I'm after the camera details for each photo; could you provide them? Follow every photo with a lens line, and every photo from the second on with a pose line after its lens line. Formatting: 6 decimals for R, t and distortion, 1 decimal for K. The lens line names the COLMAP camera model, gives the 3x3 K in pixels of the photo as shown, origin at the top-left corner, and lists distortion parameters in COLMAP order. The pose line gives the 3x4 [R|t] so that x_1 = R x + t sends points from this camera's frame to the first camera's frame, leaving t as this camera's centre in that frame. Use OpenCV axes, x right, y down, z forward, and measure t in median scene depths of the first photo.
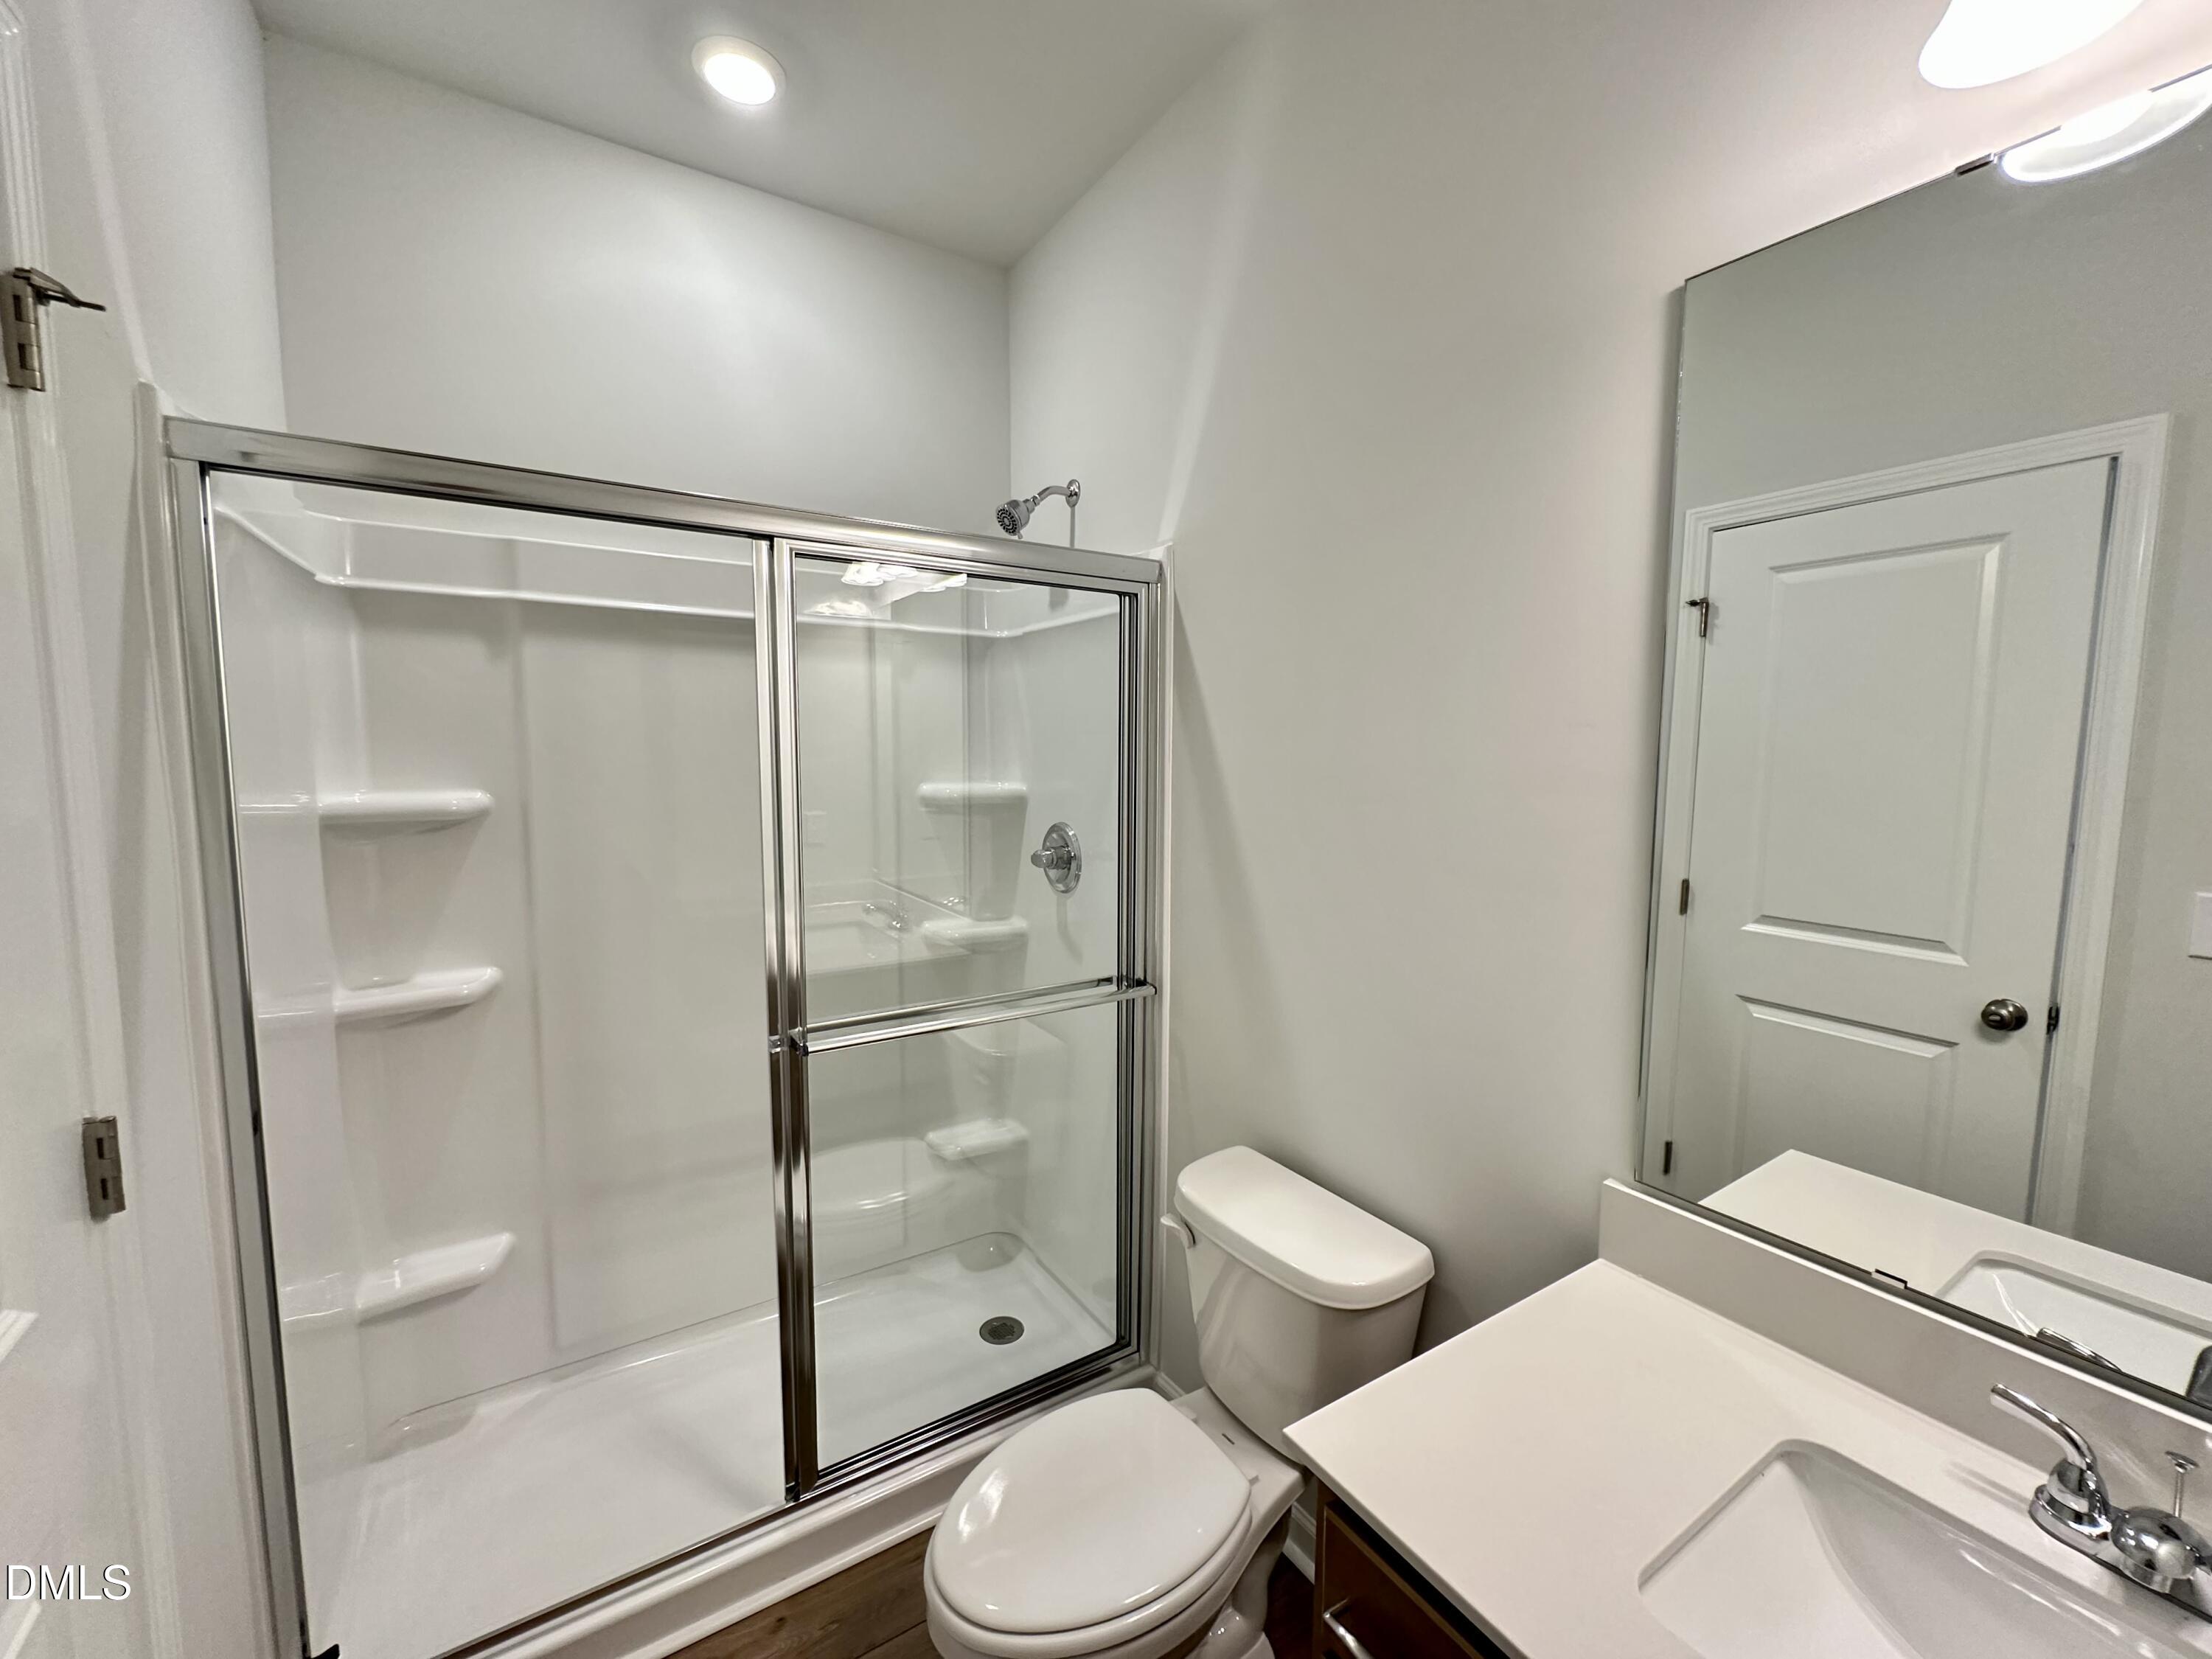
lens RADIAL K [[892.9, 0, 1115.7], [0, 892.9, 835.0], [0, 0, 1]] dist [-0.001451, -0.000093]
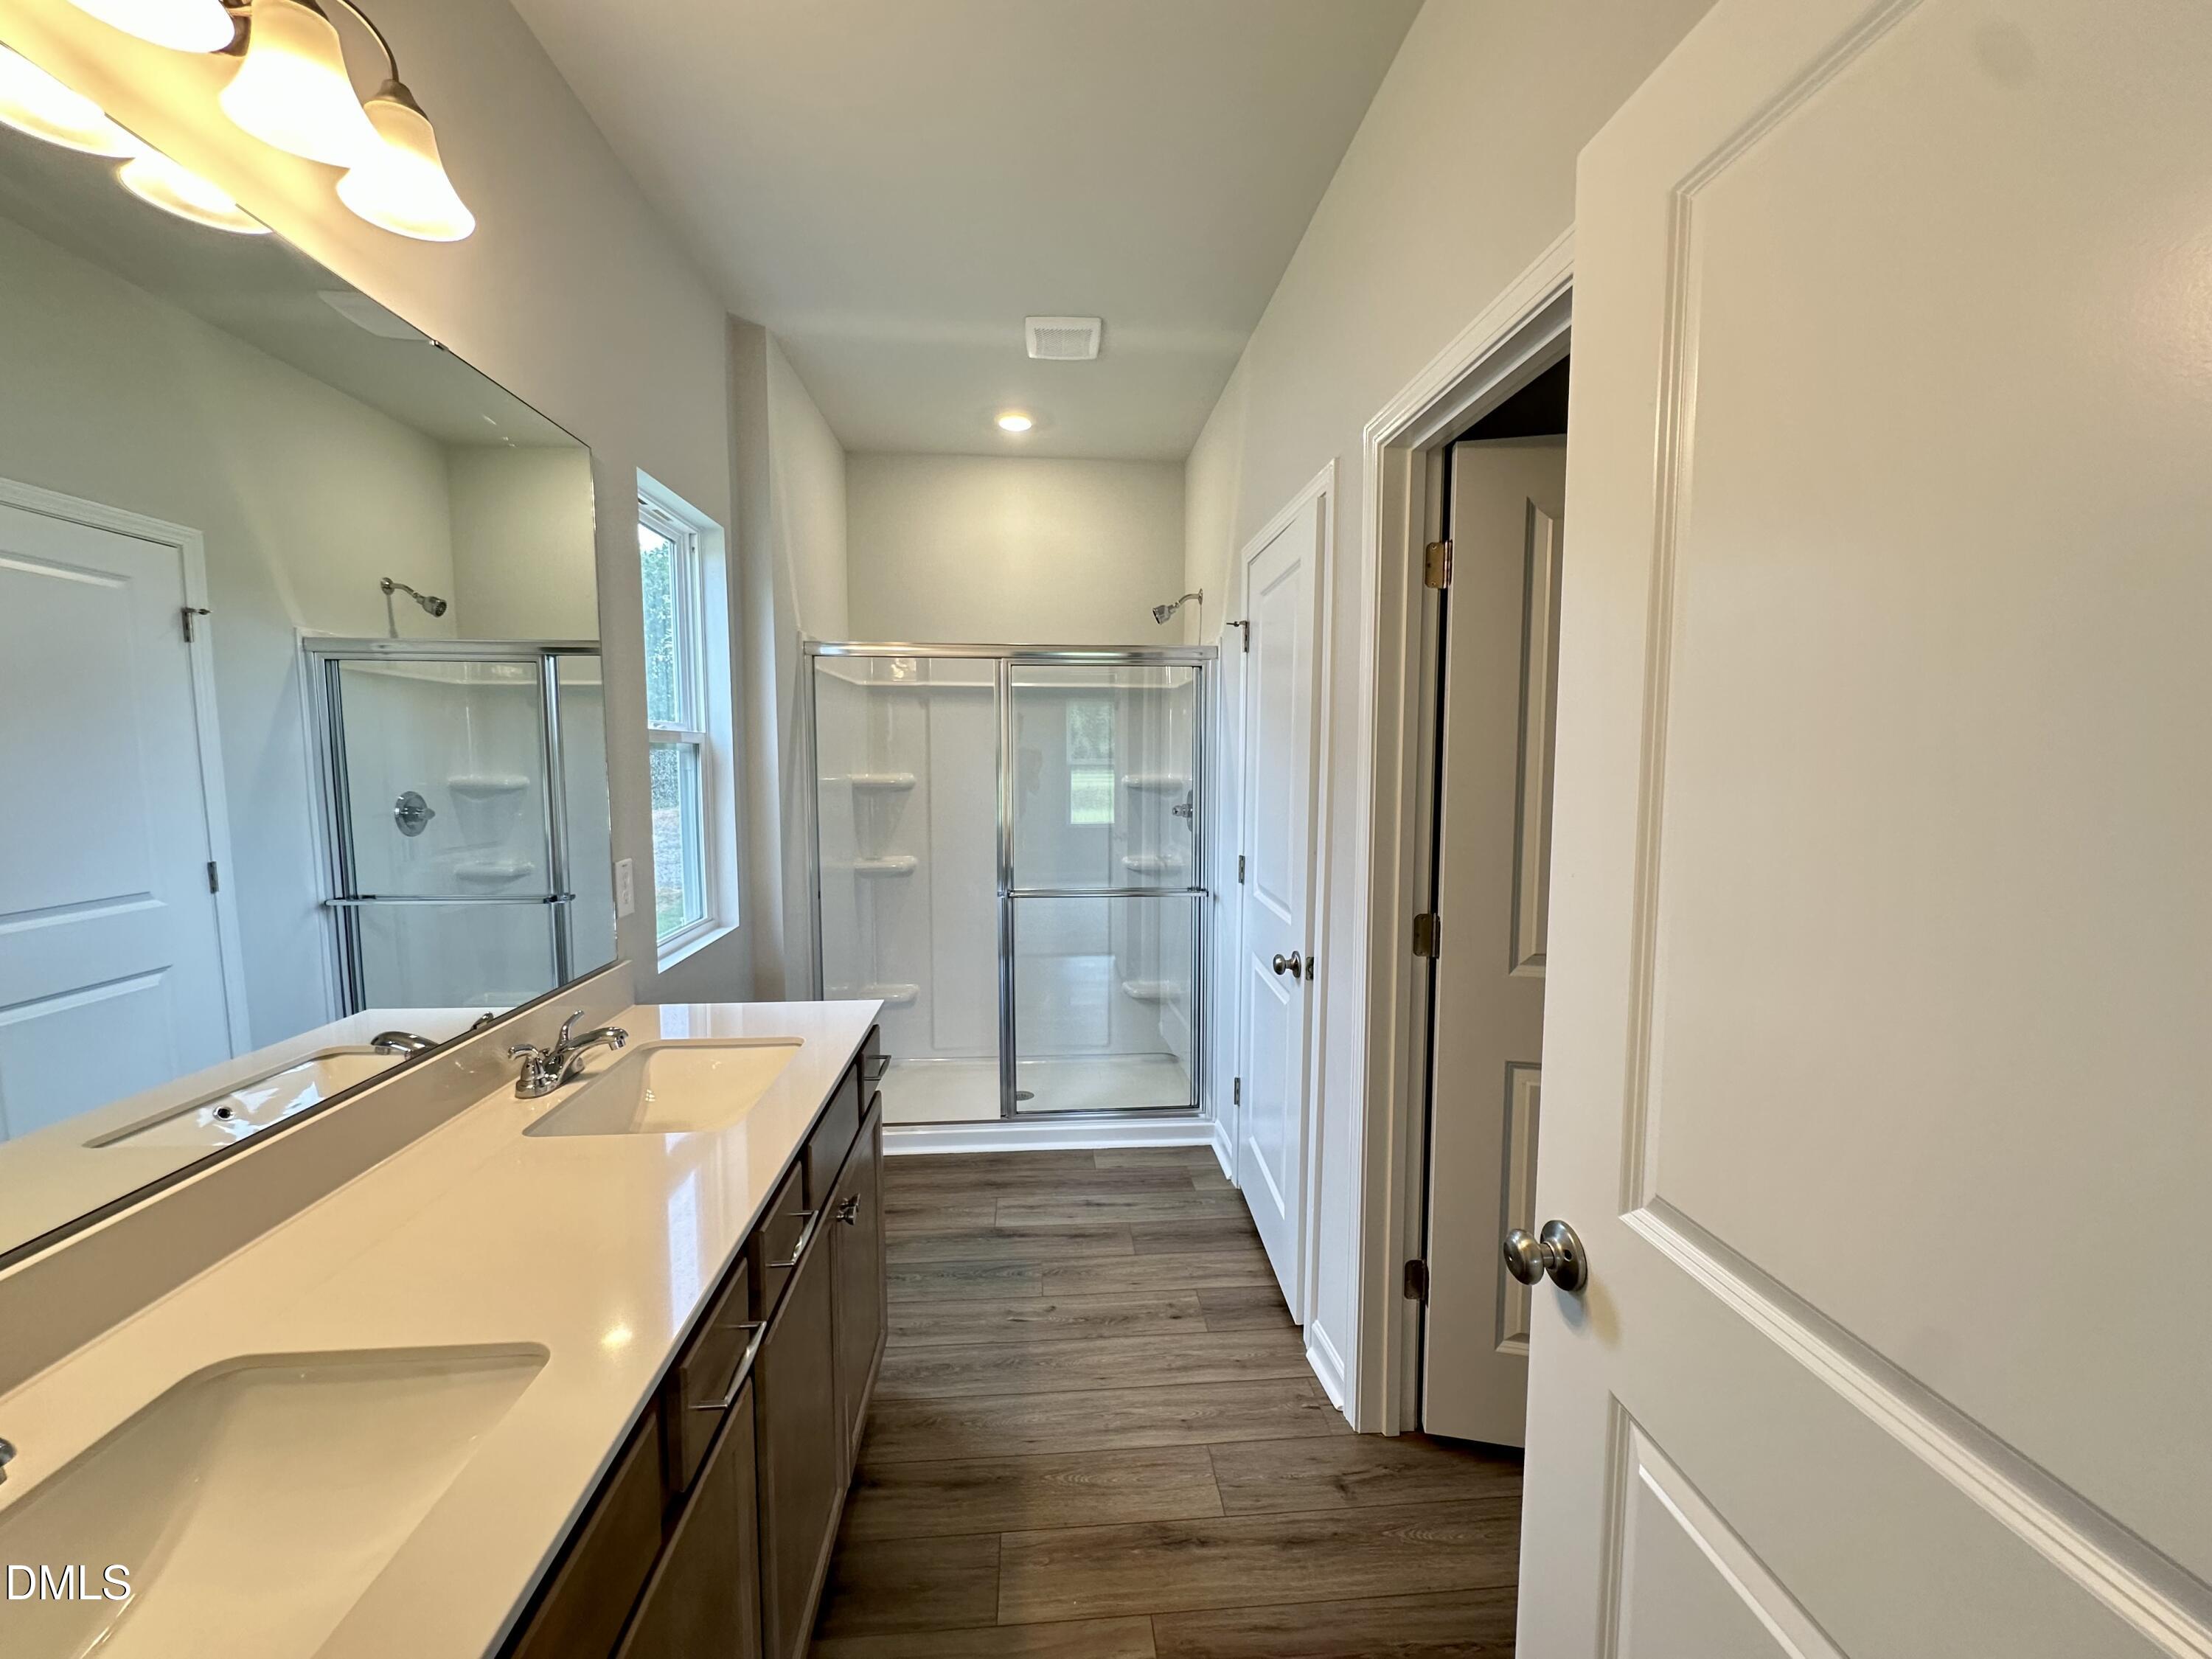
lens RADIAL K [[892.9, 0, 1106.3], [0, 892.9, 824.9], [0, 0, 1]] dist [-0.001451, -0.000093]
pose [[0.860186, 0.040599, -0.508361, 0.843600], [-0.034931, 0.999176, 0.020690, 0.014813], [0.508782, -0.000039, 0.860895, -0.655040]]
